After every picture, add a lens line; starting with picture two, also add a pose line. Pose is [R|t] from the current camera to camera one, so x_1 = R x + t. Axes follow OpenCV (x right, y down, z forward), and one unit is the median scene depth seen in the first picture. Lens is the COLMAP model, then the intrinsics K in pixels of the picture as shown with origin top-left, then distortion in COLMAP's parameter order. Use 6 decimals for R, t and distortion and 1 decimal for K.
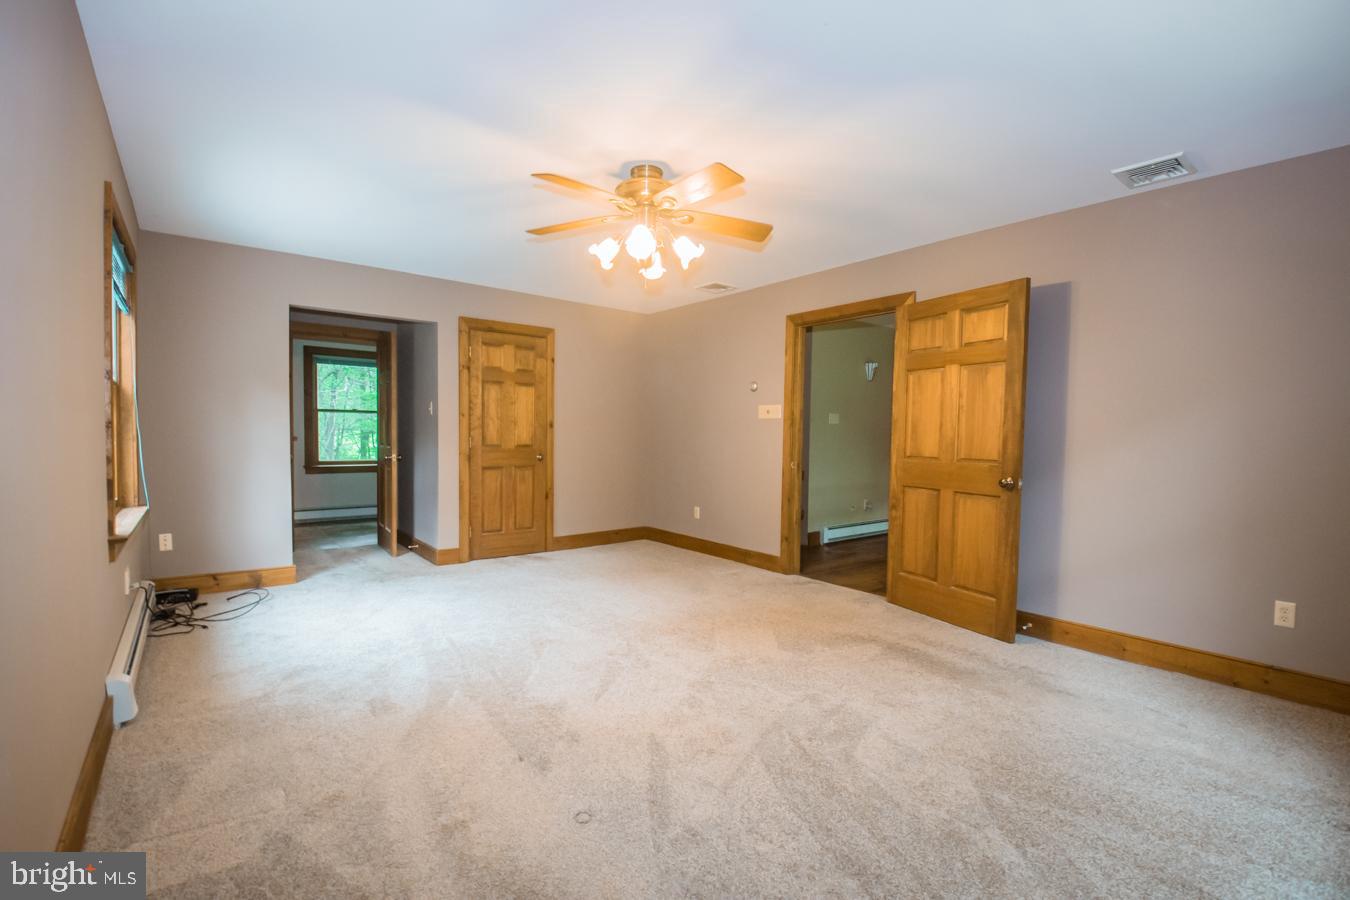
lens RADIAL K [[591.2, 0, 675.0], [0, 591.2, 450.0], [0, 0, 1]] dist [0.001992, 0.000086]
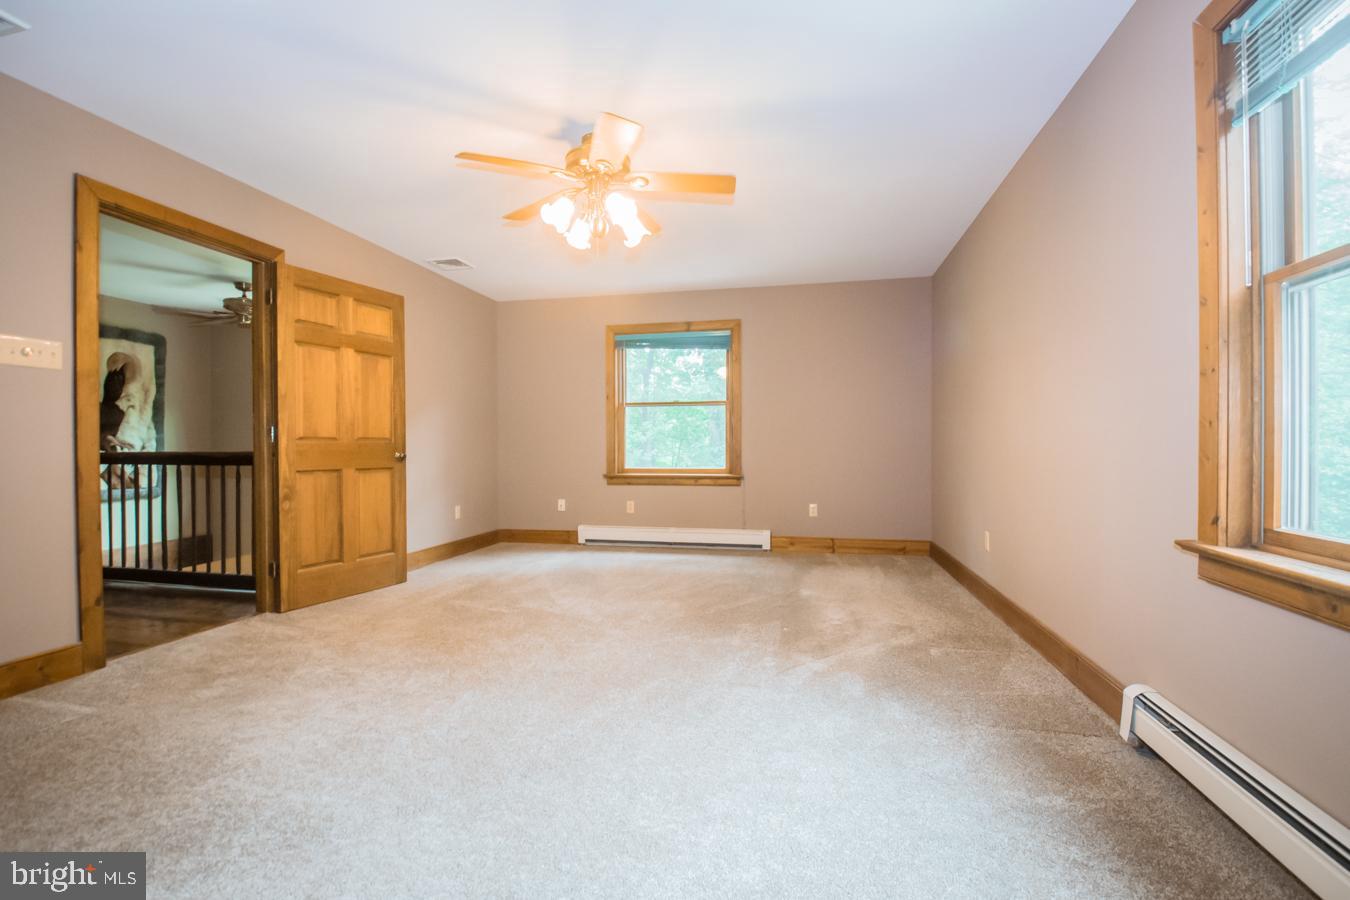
lens RADIAL K [[591.2, 0, 675.0], [0, 591.2, 450.0], [0, 0, 1]] dist [0.001992, 0.000086]
pose [[-0.603988, -0.012969, 0.796888, -0.710477], [0.026488, 0.998989, 0.036335, 0.012867], [-0.796553, 0.043054, -0.603034, 1.170842]]
